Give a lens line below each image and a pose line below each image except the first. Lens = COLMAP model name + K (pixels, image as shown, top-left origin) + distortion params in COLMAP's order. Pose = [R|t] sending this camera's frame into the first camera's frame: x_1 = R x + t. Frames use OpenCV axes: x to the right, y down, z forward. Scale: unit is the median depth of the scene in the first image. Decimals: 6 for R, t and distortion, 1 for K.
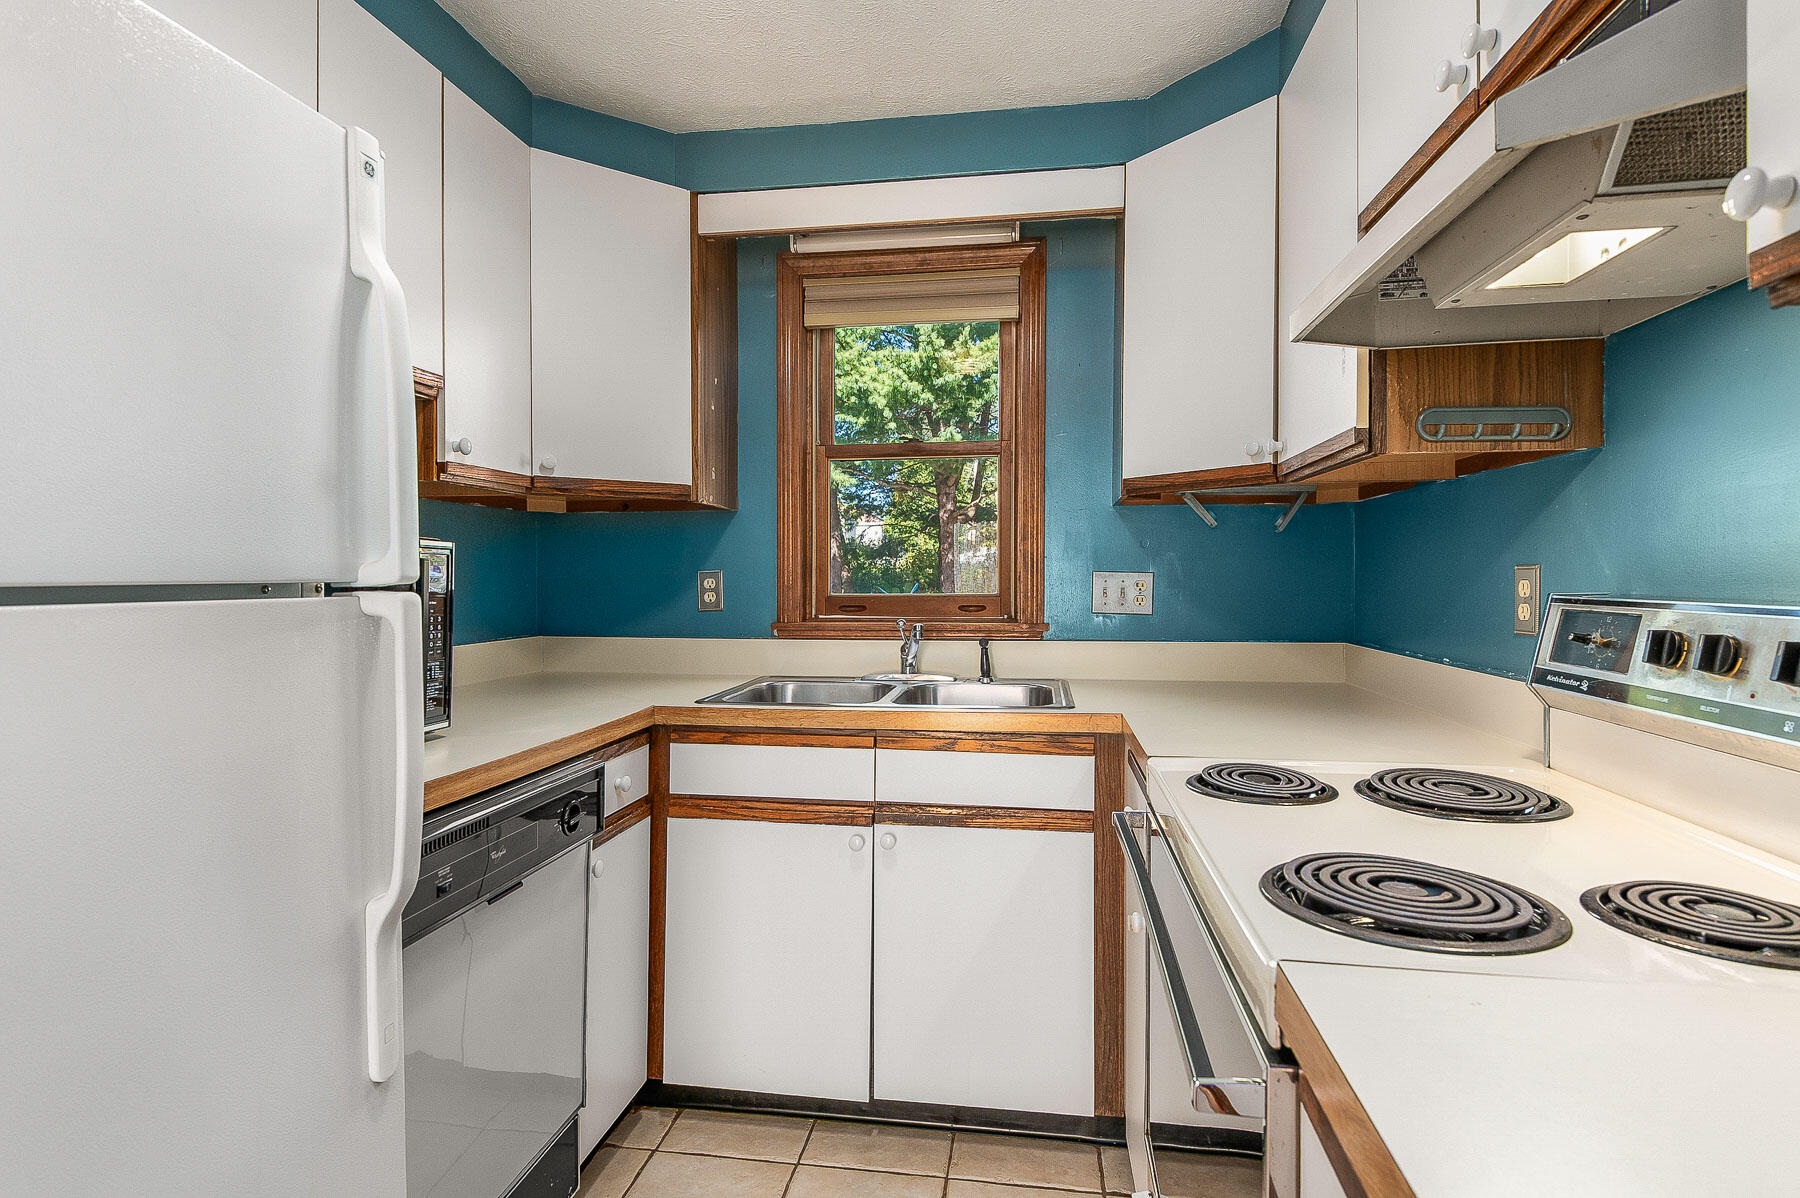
lens RADIAL K [[890.3, 0, 929.1], [0, 890.3, 580.4], [0, 0, 1]] dist [0.028337, -0.019142]
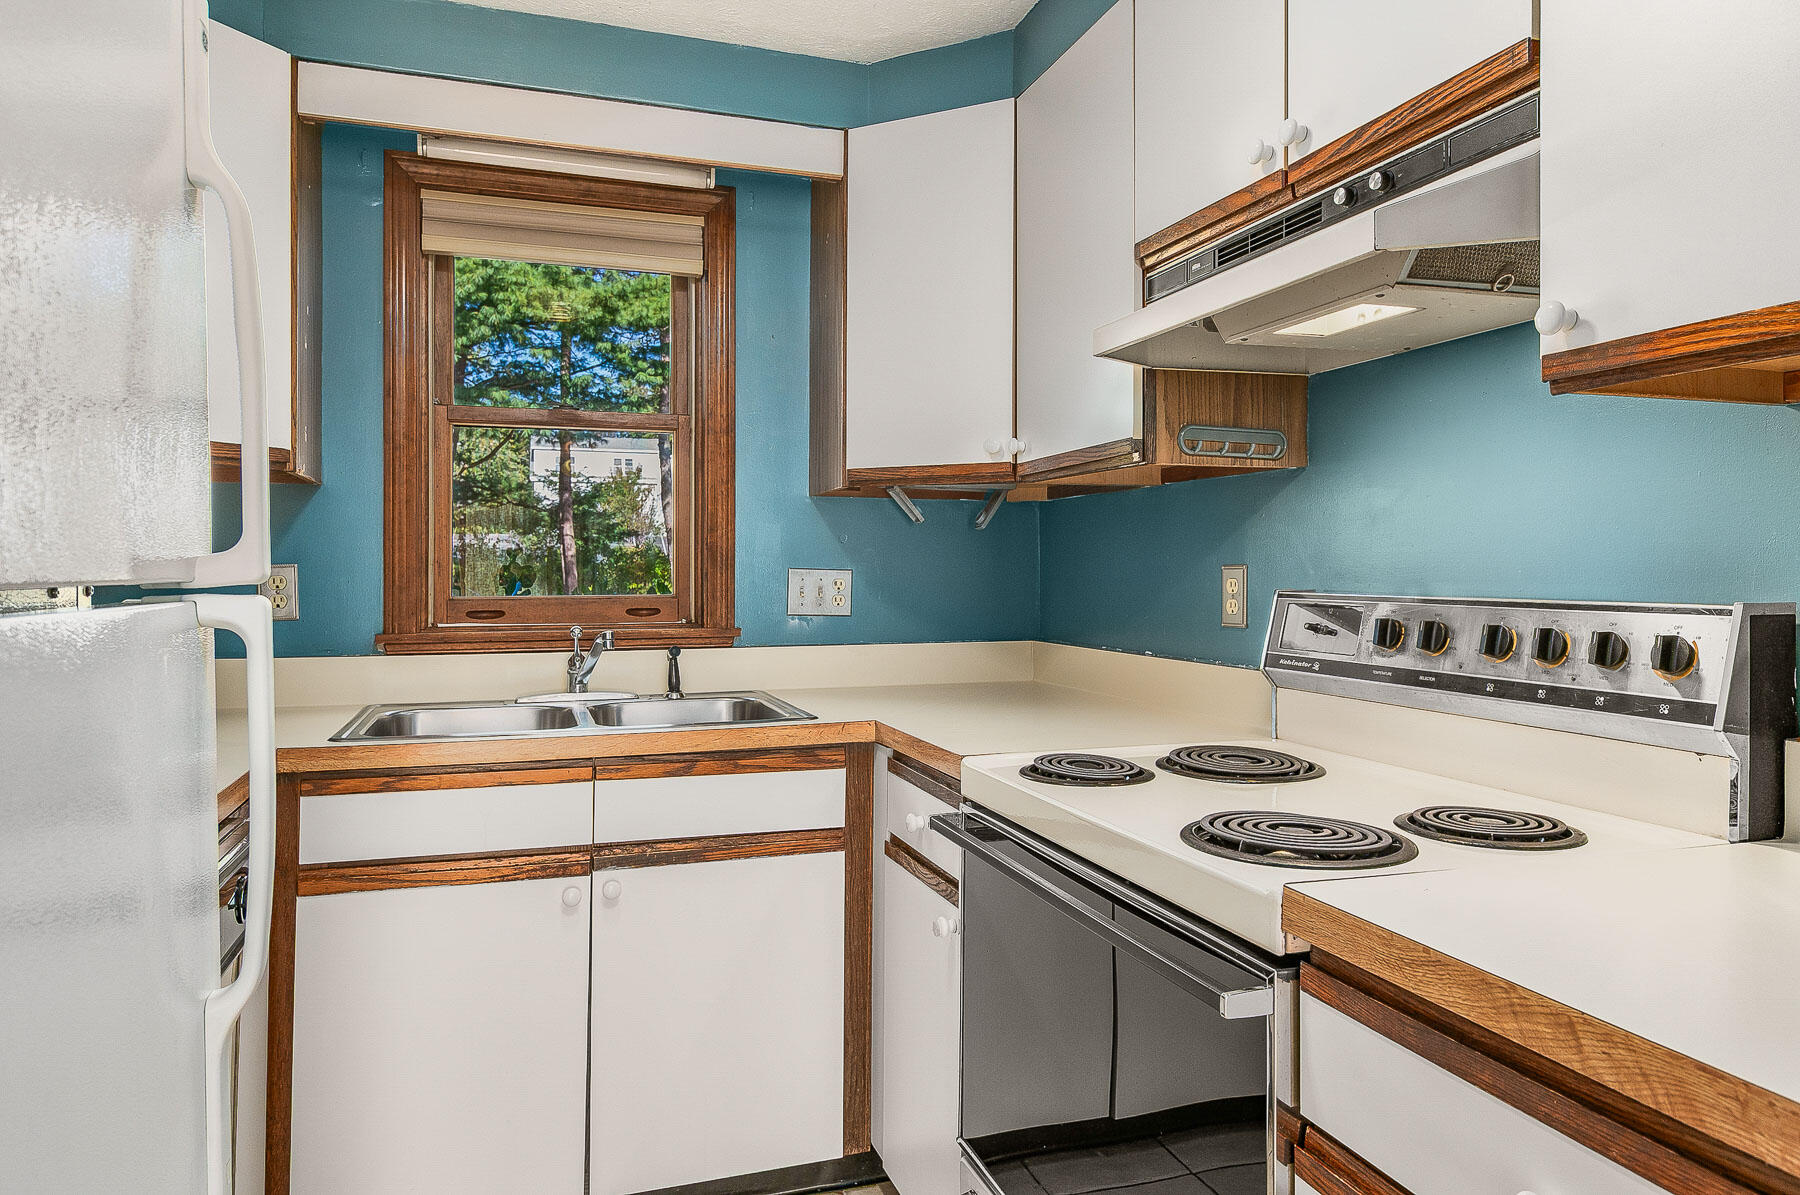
lens RADIAL K [[1090.9, 0, 893.6], [0, 1090.9, 571.0], [0, 0, 1]] dist [0.037597, -0.051025]
pose [[0.898021, 0.003240, 0.439940, -0.259167], [-0.000517, 0.999980, -0.006308, -0.000884], [-0.439951, 0.005437, 0.898005, -0.042973]]
